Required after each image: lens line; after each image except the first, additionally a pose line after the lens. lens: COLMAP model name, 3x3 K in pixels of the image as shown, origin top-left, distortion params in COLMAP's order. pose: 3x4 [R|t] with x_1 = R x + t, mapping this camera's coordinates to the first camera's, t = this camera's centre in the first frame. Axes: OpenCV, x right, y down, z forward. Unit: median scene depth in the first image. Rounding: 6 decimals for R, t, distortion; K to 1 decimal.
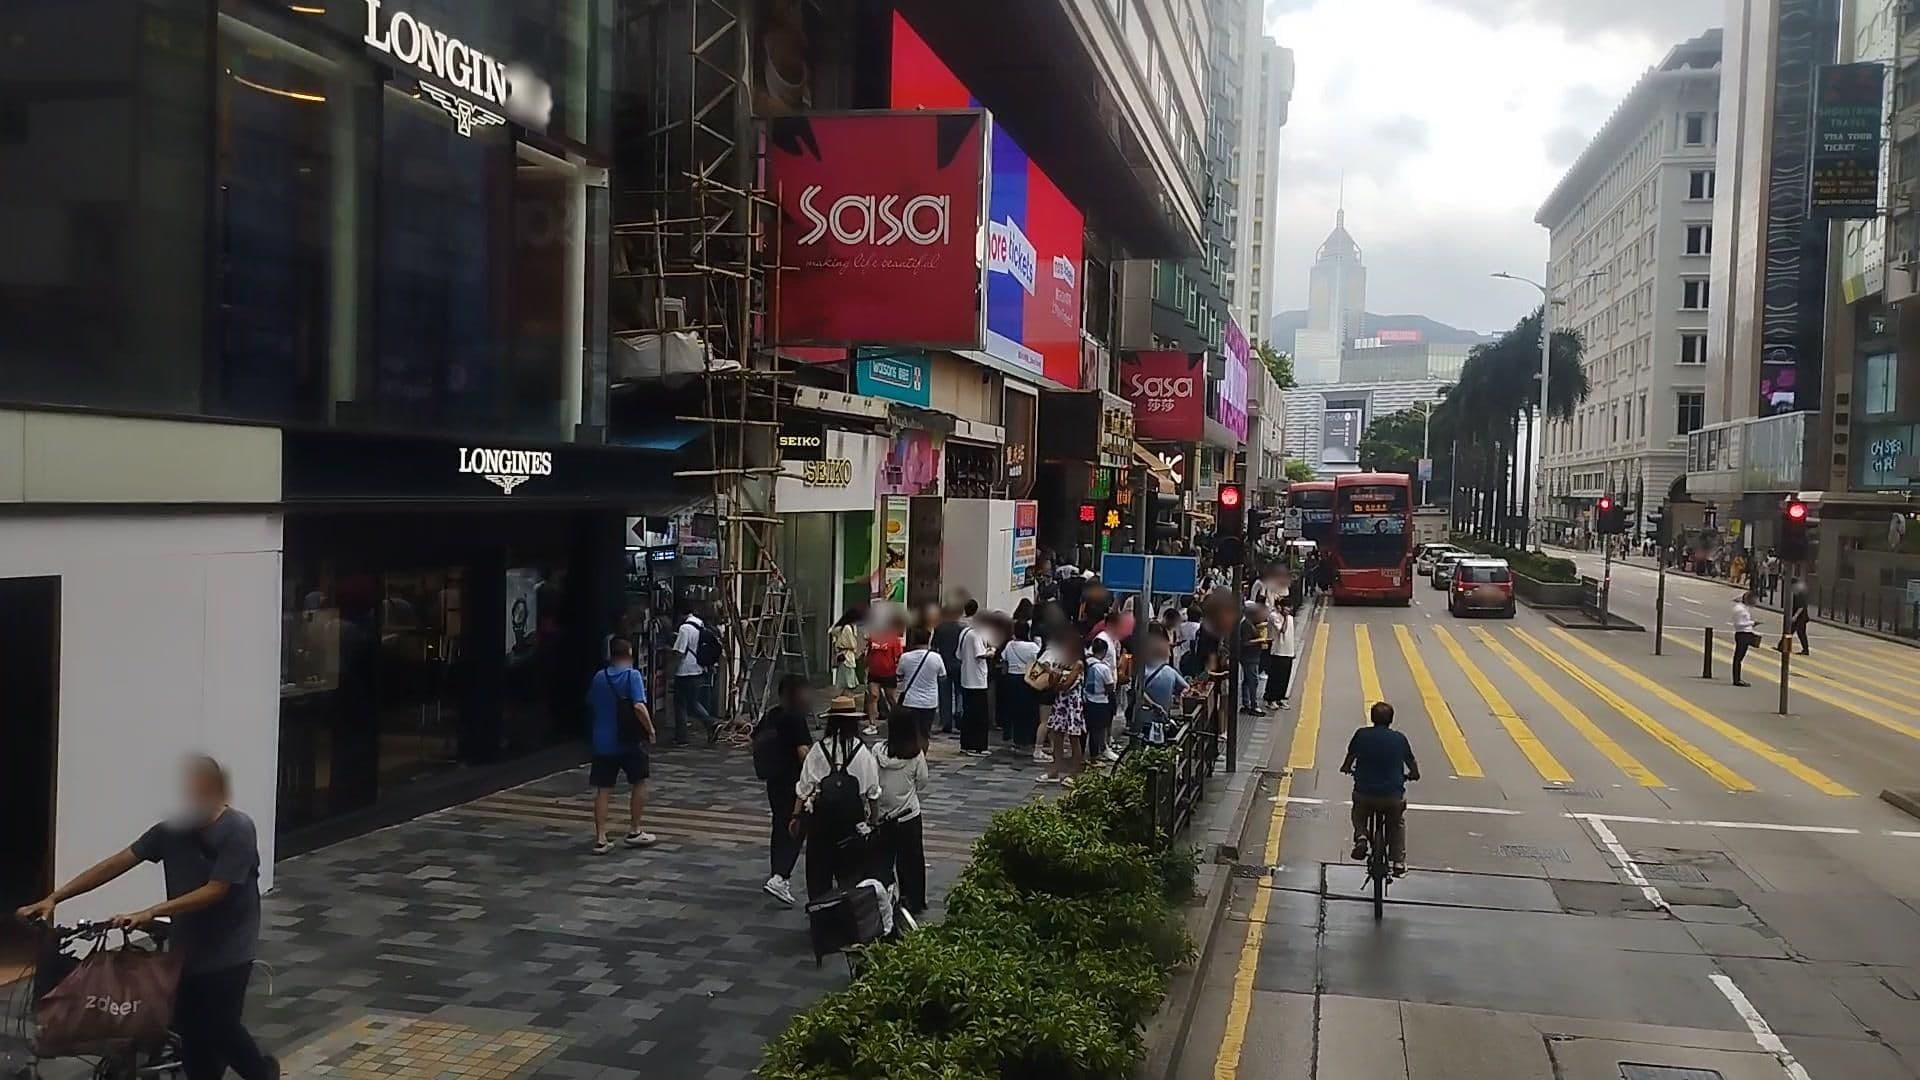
lens RADIAL K [[1570.4, 0, 954.4], [0, 1570.4, 540.9], [0, 0, 1]] dist [0.041287, -0.018002]
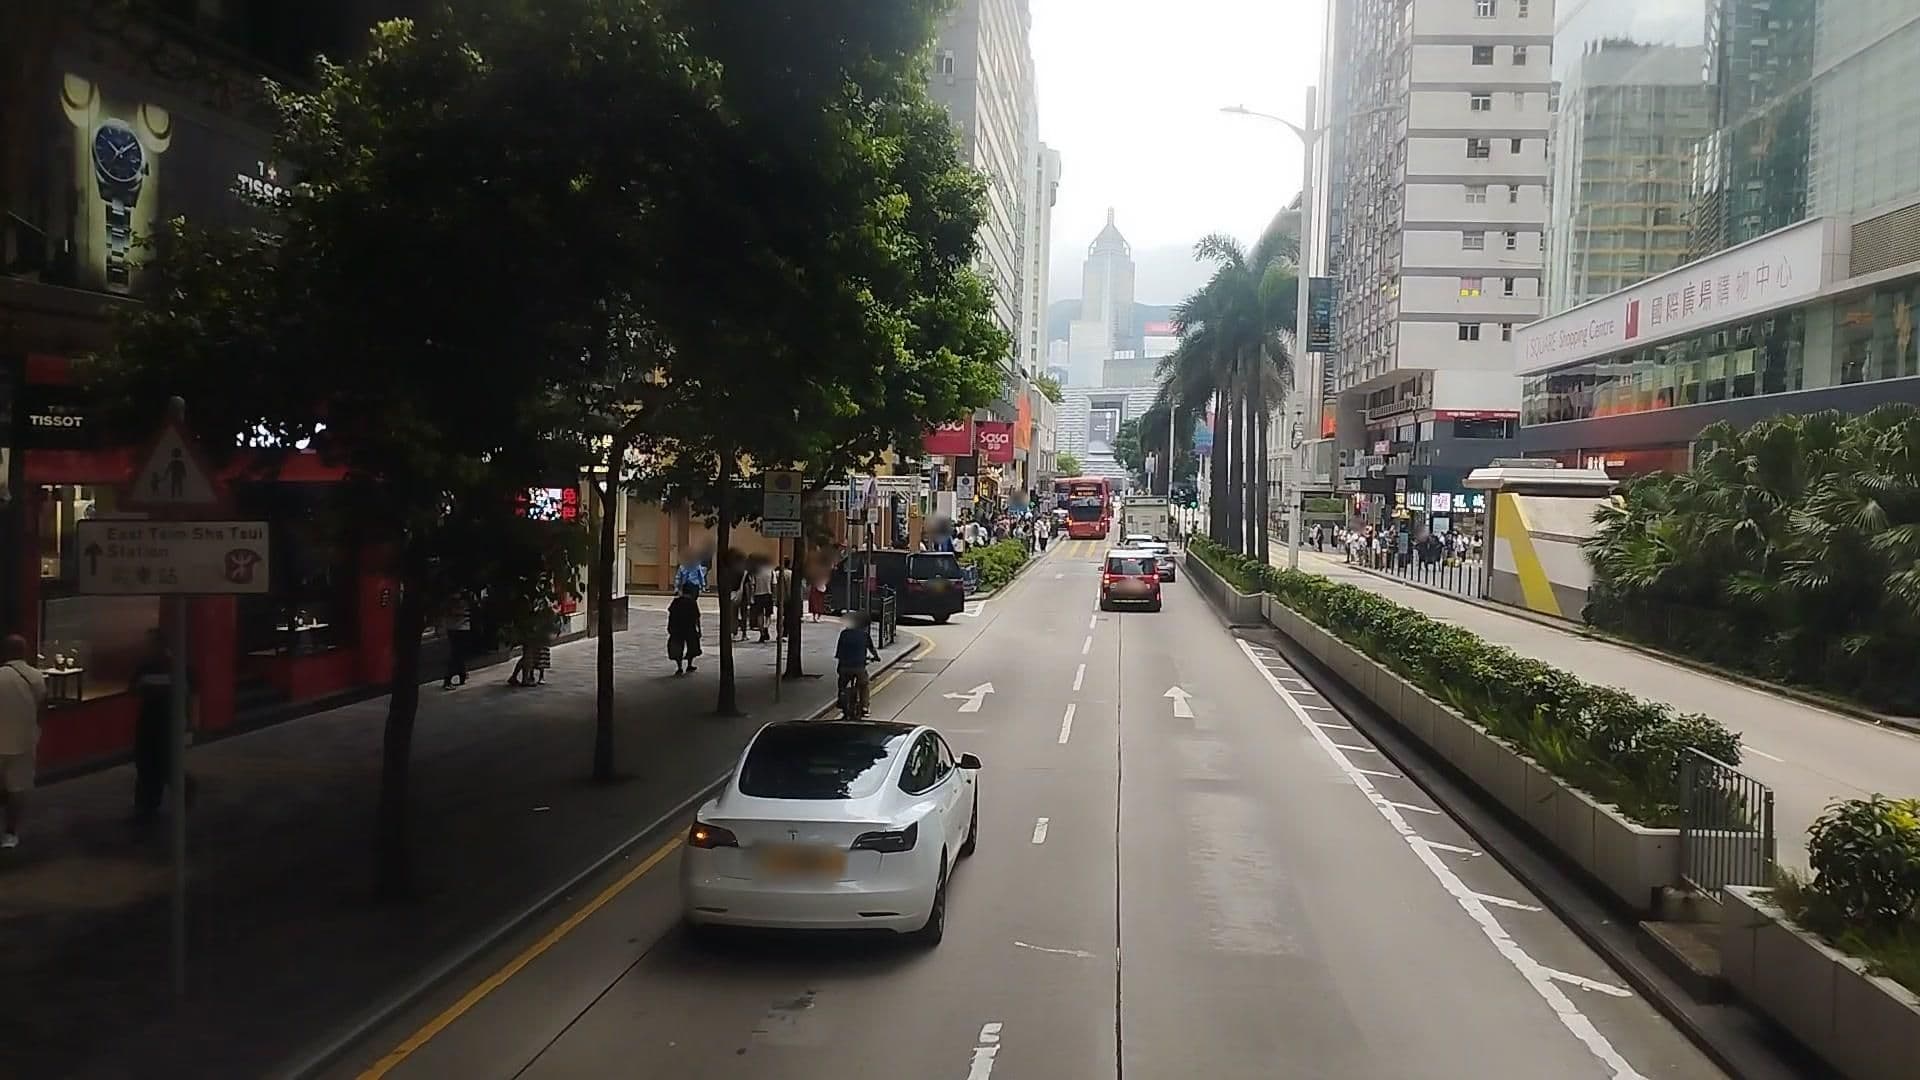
lens RADIAL K [[1570.4, 0, 959.8], [0, 1570.4, 543.8], [0, 0, 1]] dist [0.041287, -0.018002]
pose [[0.989880, -0.007417, 0.141712, -0.154453], [0.005521, 0.999890, 0.013768, 0.012087], [-0.141799, -0.012846, 0.989812, -0.788385]]
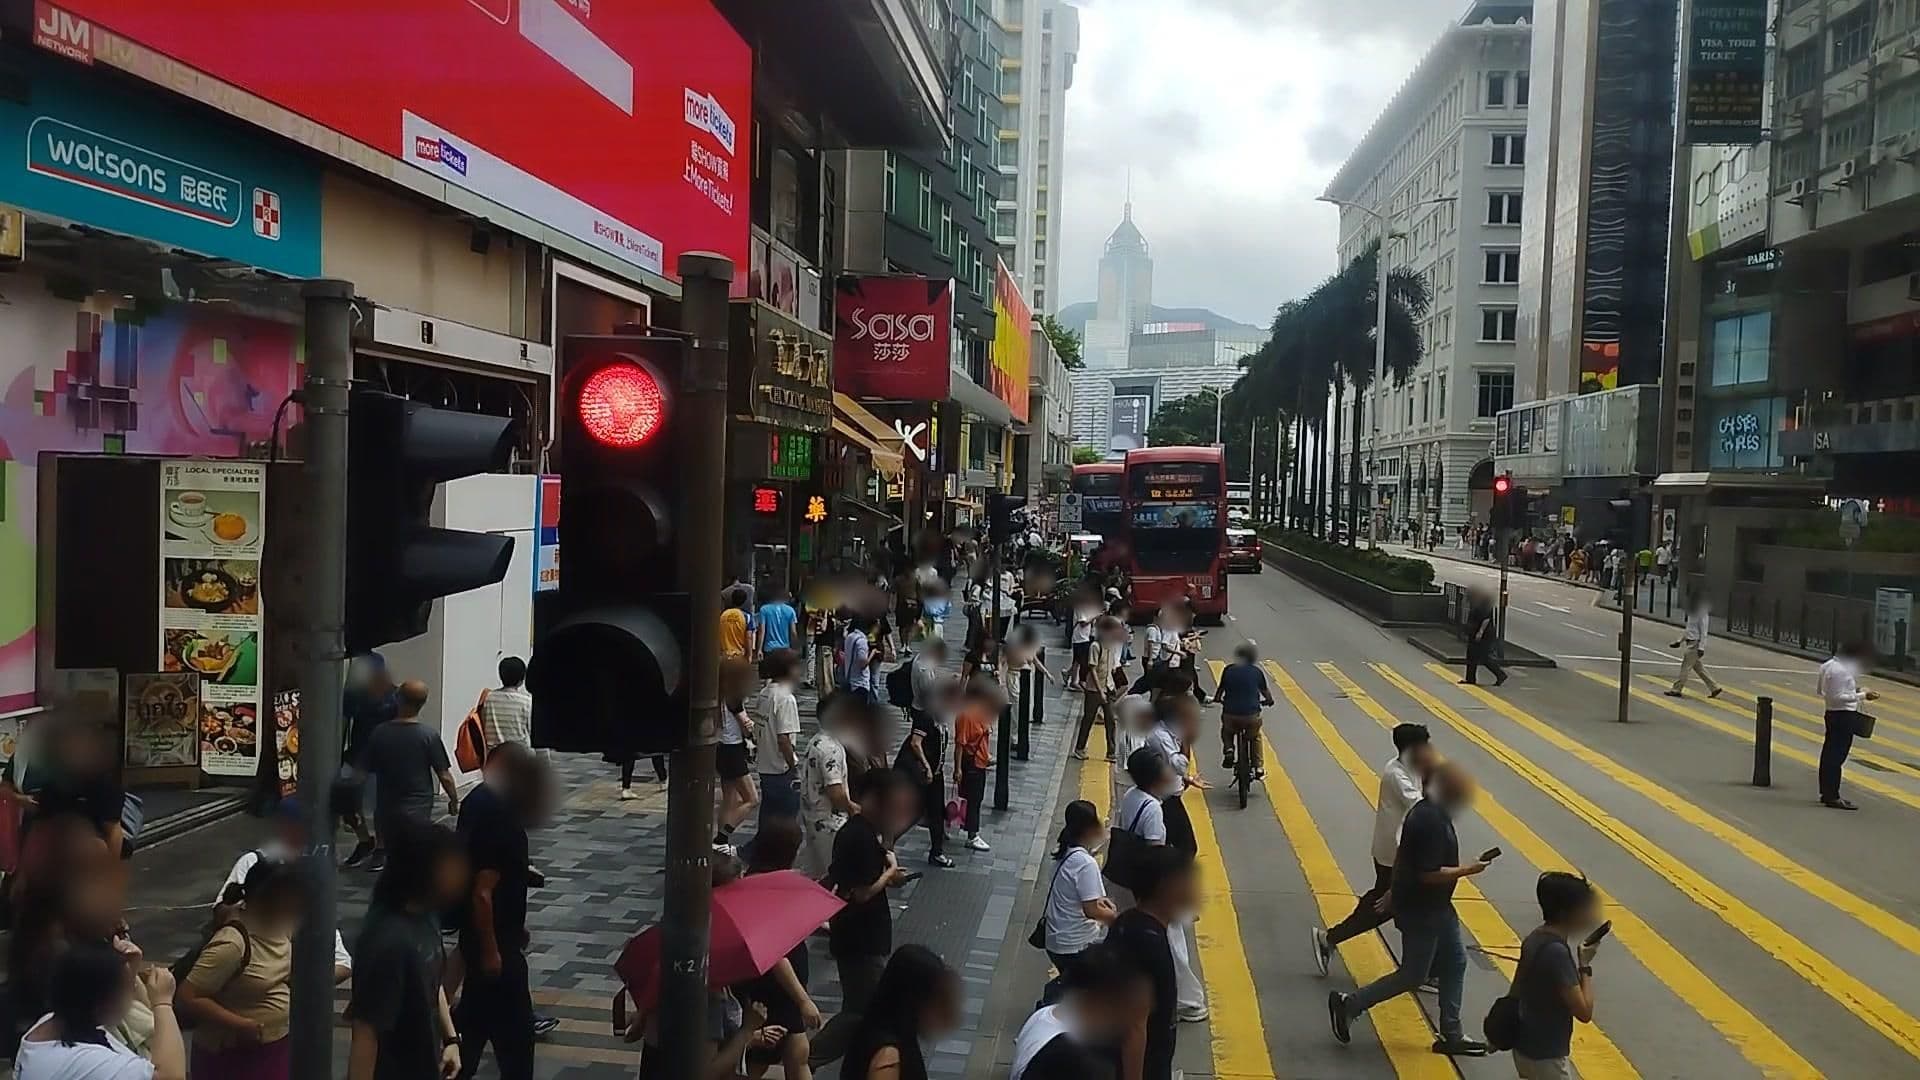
lens RADIAL K [[1570.4, 0, 957.5], [0, 1570.4, 539.1], [0, 0, 1]] dist [0.041287, -0.018002]
pose [[0.991286, -0.004705, 0.131640, 0.045016], [0.003908, 0.999972, 0.006313, -0.002949], [-0.131666, -0.005743, 0.991277, 0.189110]]
